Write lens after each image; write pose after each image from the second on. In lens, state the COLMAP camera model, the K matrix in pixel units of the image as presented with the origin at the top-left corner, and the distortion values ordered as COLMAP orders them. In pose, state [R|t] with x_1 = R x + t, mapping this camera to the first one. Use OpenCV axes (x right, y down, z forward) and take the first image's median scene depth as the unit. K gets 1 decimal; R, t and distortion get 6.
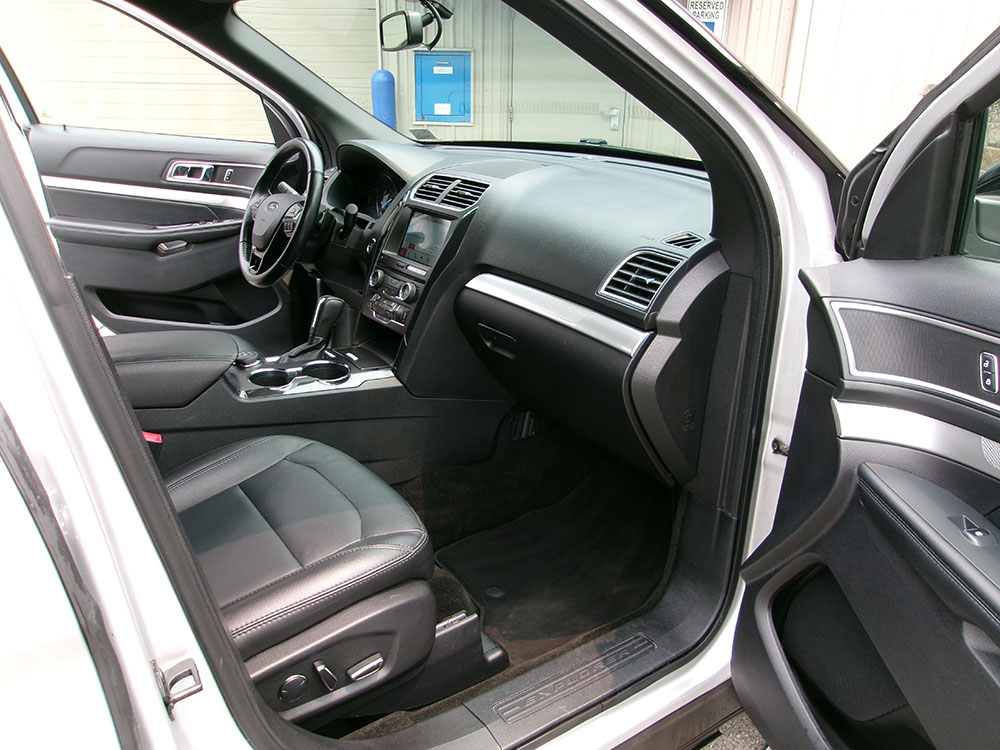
lens RADIAL K [[772.6, 0, 508.1], [0, 772.6, 373.7], [0, 0, 1]] dist [0.000509, 0.010844]
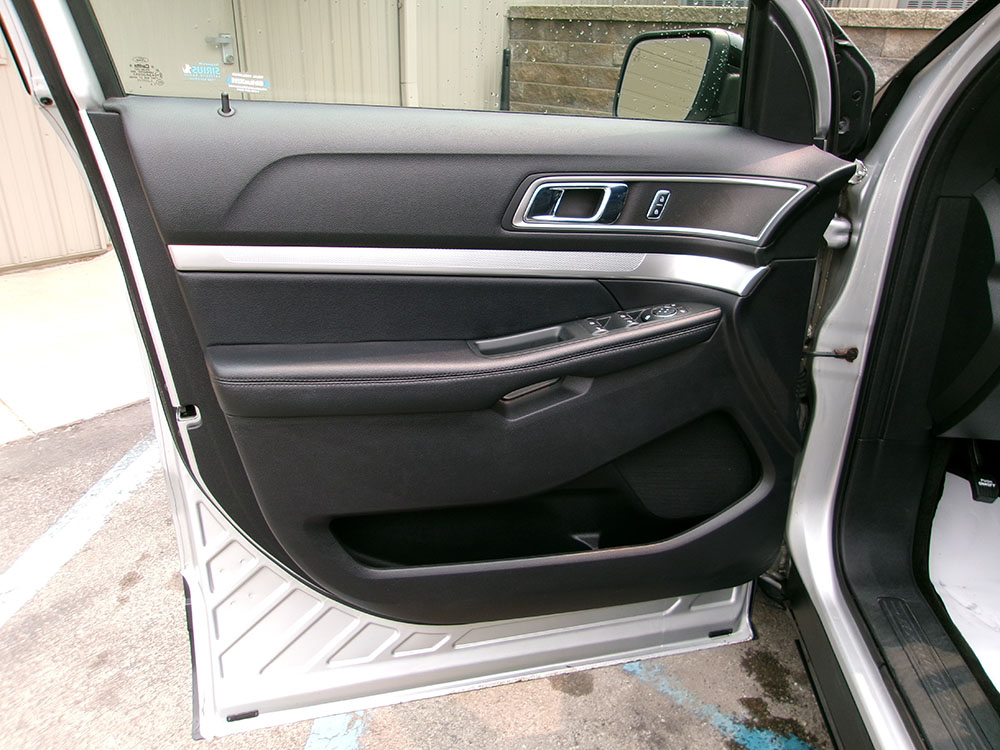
lens RADIAL K [[772.6, 0, 508.1], [0, 772.6, 373.7], [0, 0, 1]] dist [0.000509, 0.010844]
pose [[0.948399, -0.133310, 0.287694, -0.568680], [0.130793, 0.991013, 0.028042, -0.187838], [-0.288846, 0.011033, 0.957312, 0.623598]]
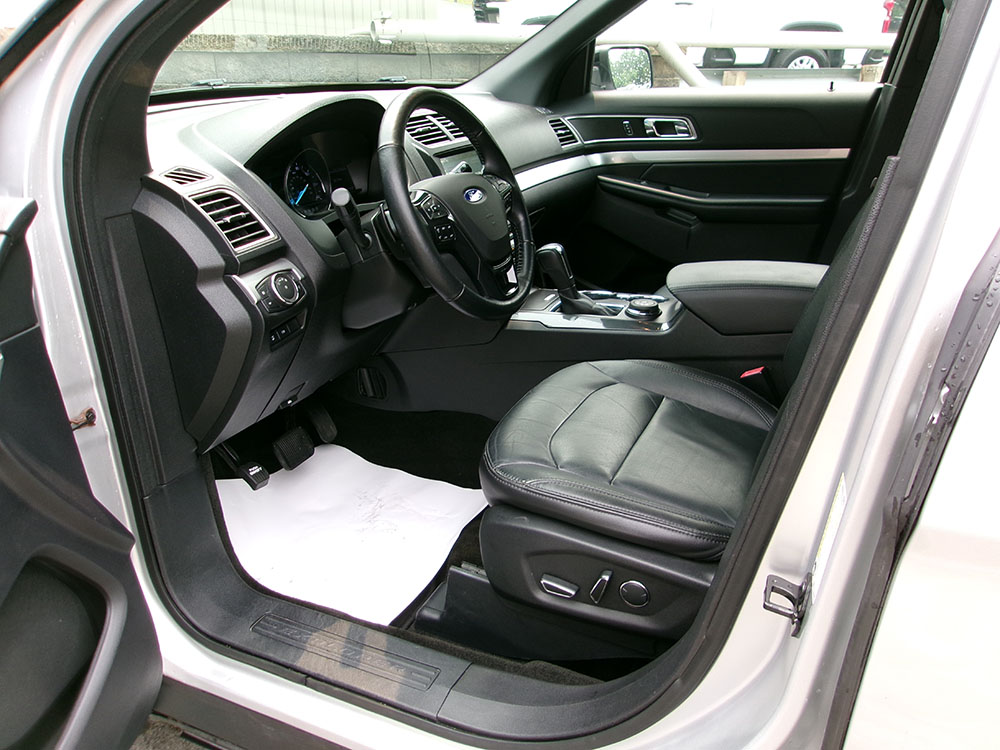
lens RADIAL K [[772.6, 0, 508.1], [0, 772.6, 373.7], [0, 0, 1]] dist [0.000509, 0.010844]
pose [[0.013733, -0.402982, 0.915105, -0.586296], [0.402623, 0.839948, 0.363844, -0.237846], [-0.915263, 0.363445, 0.173785, 0.745561]]
